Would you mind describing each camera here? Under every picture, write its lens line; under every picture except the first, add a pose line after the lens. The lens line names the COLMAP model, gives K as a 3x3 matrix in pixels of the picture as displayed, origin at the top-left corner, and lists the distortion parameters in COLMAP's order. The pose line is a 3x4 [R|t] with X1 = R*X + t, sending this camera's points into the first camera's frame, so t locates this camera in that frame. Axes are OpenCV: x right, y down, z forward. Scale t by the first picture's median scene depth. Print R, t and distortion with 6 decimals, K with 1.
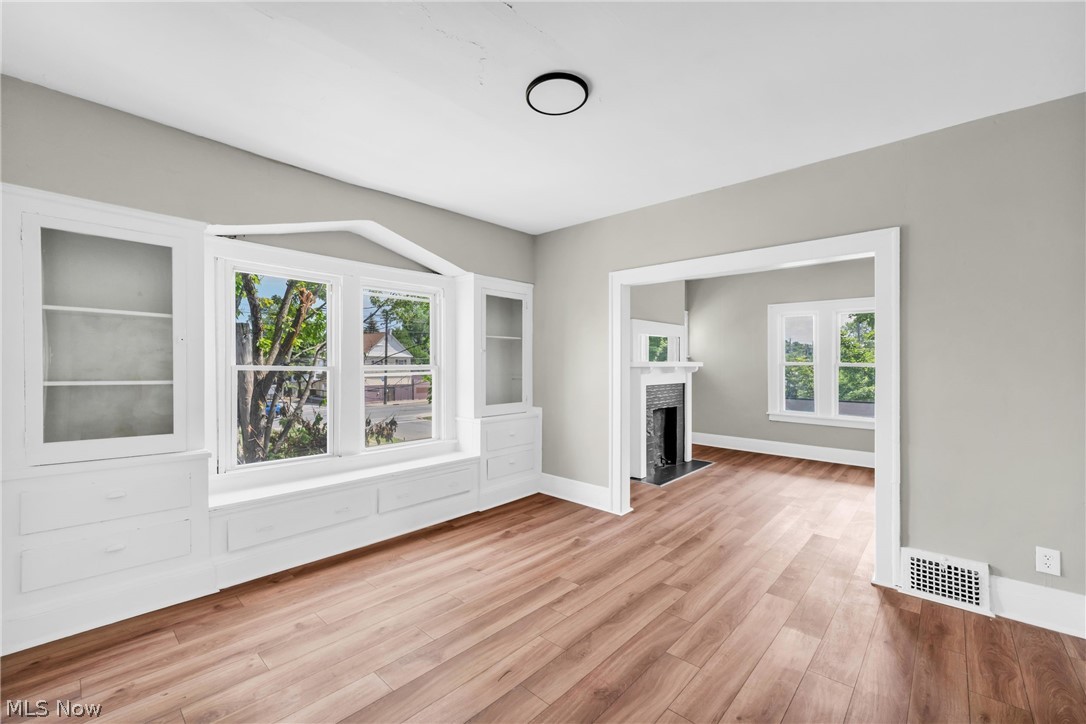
lens RADIAL K [[447.3, 0, 547.6], [0, 447.3, 362.8], [0, 0, 1]] dist [0.003343, 0.000143]
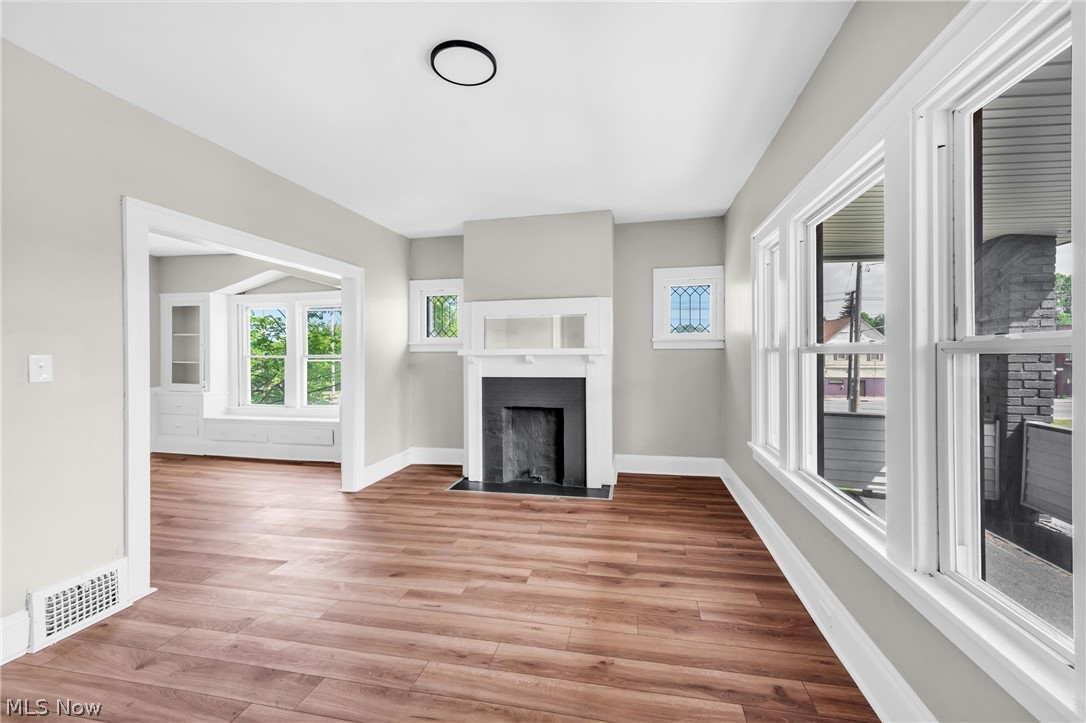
lens RADIAL K [[447.3, 0, 548.7], [0, 447.3, 357.2], [0, 0, 1]] dist [0.003343, 0.000143]
pose [[0.494050, -0.001612, -0.869432, 1.261129], [0.010377, 0.999938, 0.004042, 0.014431], [0.869372, -0.011019, 0.494036, 0.837587]]
